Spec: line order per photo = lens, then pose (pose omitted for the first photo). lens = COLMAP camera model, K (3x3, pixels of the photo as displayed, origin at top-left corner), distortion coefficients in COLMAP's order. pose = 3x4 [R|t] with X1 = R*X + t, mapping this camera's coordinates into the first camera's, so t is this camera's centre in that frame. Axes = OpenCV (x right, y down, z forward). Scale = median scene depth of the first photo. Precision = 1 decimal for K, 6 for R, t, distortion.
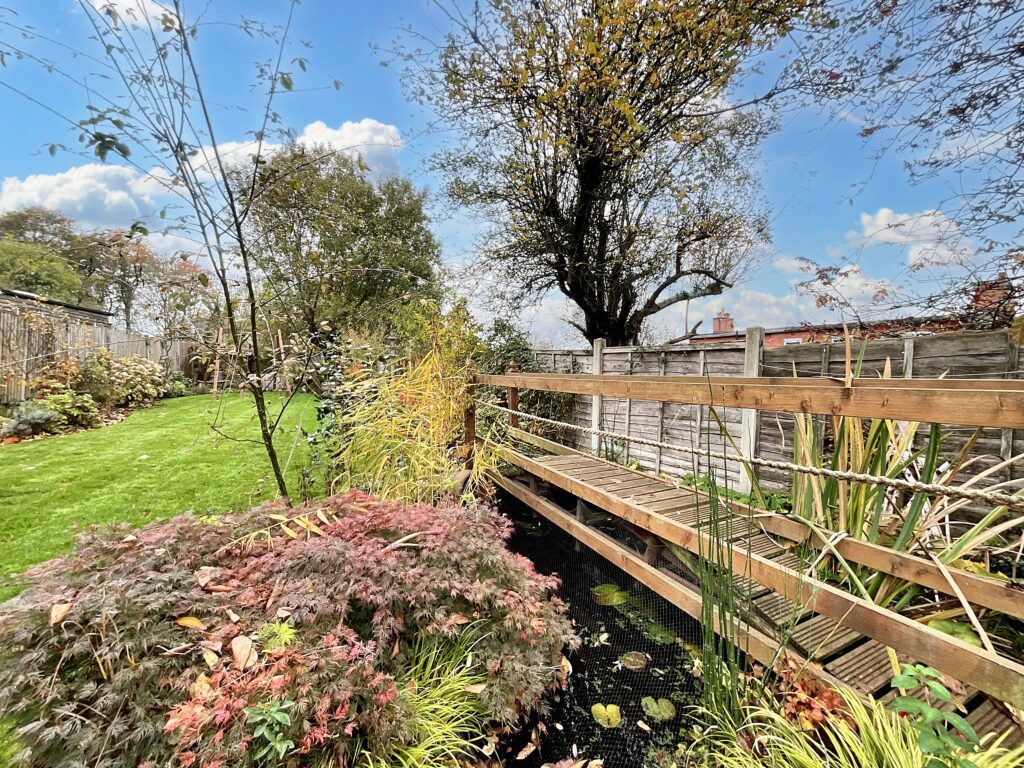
lens RADIAL K [[414.0, 0, 514.7], [0, 414.0, 385.1], [0, 0, 1]] dist [0.002042, 0.000101]
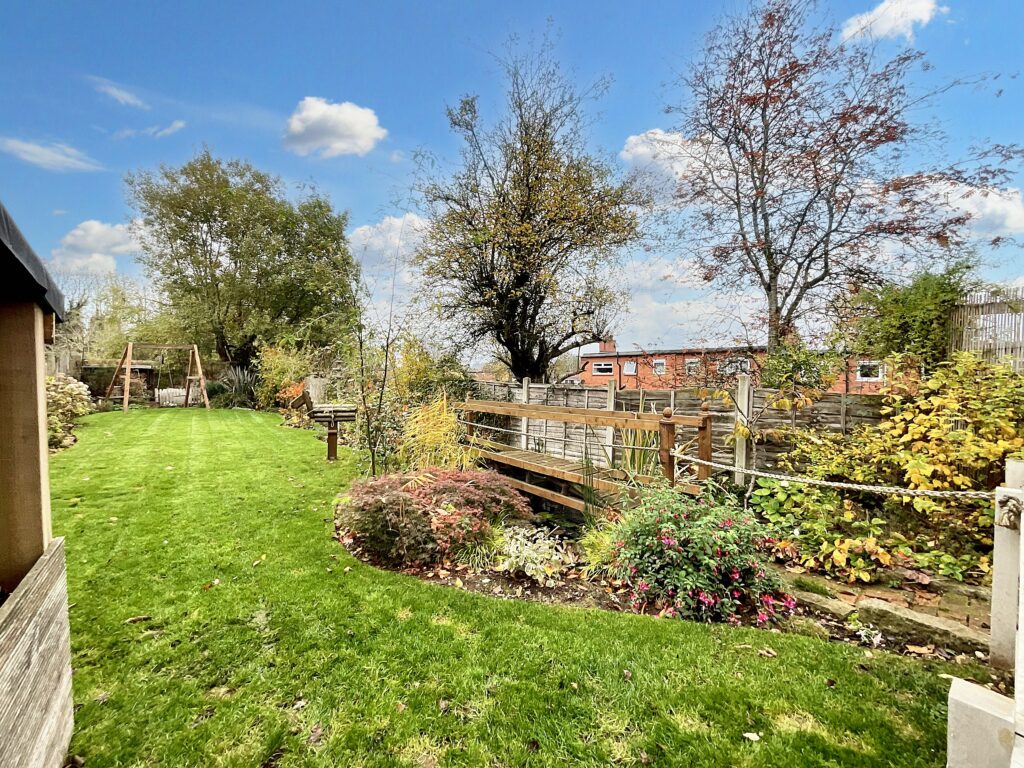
lens RADIAL K [[414.0, 0, 508.4], [0, 414.0, 384.1], [0, 0, 1]] dist [0.002042, 0.000101]
pose [[0.975049, 0.000094, 0.221990, -0.207816], [0.004607, 0.999776, -0.020662, -0.055114], [-0.221942, 0.021169, 0.974830, -0.507501]]
